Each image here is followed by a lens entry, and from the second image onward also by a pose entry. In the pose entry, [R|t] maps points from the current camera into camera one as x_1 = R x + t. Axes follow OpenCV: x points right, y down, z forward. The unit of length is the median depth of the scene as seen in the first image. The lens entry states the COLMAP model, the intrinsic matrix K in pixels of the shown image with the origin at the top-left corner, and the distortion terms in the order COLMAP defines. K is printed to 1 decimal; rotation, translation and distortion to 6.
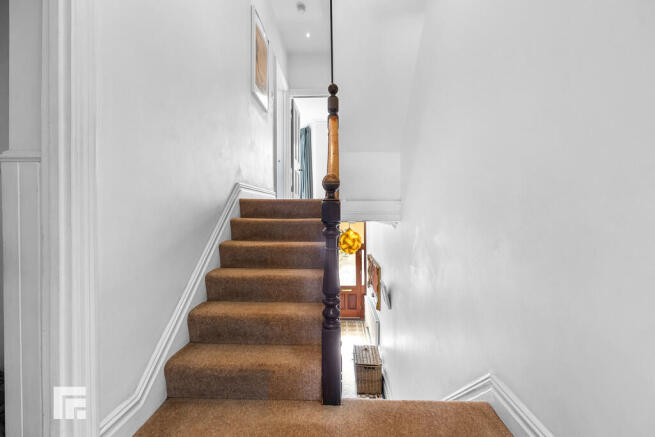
lens RADIAL K [[280.1, 0, 329.5], [0, 280.1, 213.9], [0, 0, 1]] dist [-0.002921, 0.001144]
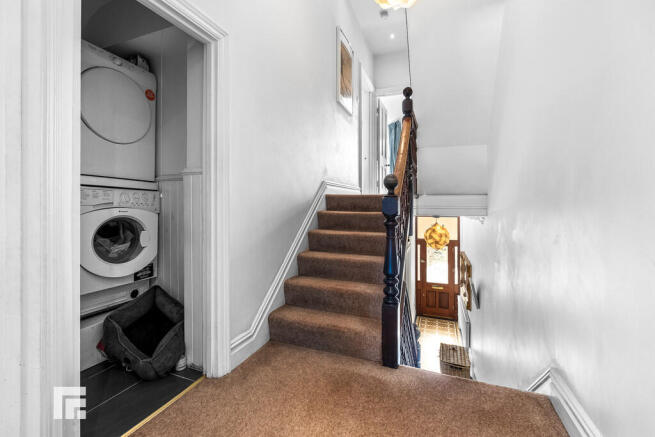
lens RADIAL K [[280.1, 0, 327.2], [0, 280.1, 214.9], [0, 0, 1]] dist [-0.002921, 0.001144]
pose [[0.943092, 0.017838, -0.332052, 0.096217], [-0.009557, 0.999602, 0.026557, 0.001194], [0.332394, -0.021872, 0.942887, -0.139526]]
